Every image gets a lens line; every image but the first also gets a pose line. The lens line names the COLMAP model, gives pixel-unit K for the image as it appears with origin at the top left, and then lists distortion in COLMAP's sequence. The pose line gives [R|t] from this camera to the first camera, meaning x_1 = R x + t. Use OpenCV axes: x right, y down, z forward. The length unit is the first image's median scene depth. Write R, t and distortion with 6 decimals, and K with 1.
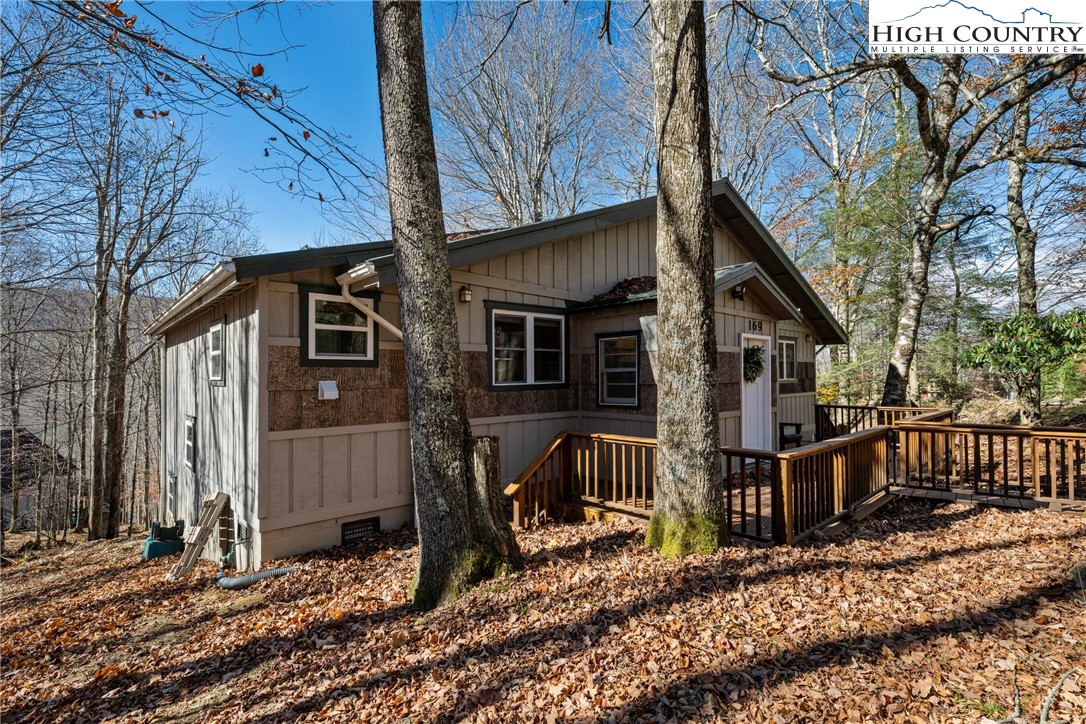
lens RADIAL K [[492.9, 0, 541.9], [0, 492.9, 364.7], [0, 0, 1]] dist [0.000038, -0.000049]
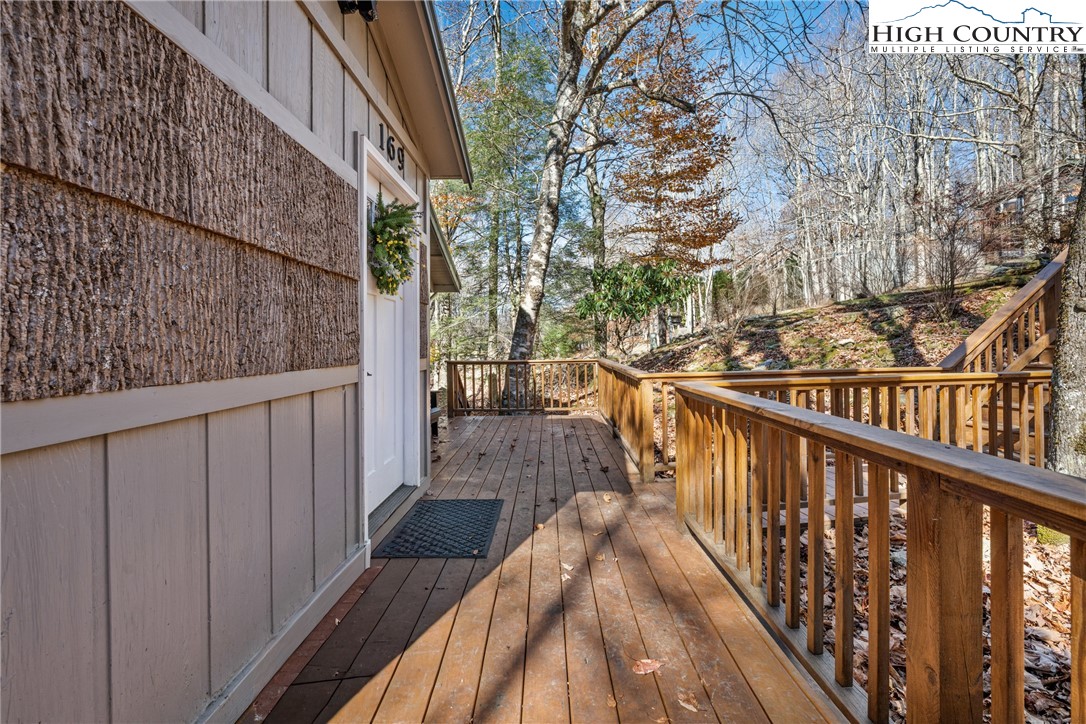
lens RADIAL K [[473.7, 0, 553.0], [0, 473.7, 346.0], [0, 0, 1]] dist [-0.001973, -0.000100]
pose [[0.670719, -0.005281, 0.741692, 0.176147], [-0.010060, 0.999818, 0.016216, 0.050549], [-0.741643, -0.018338, 0.670544, 0.477583]]
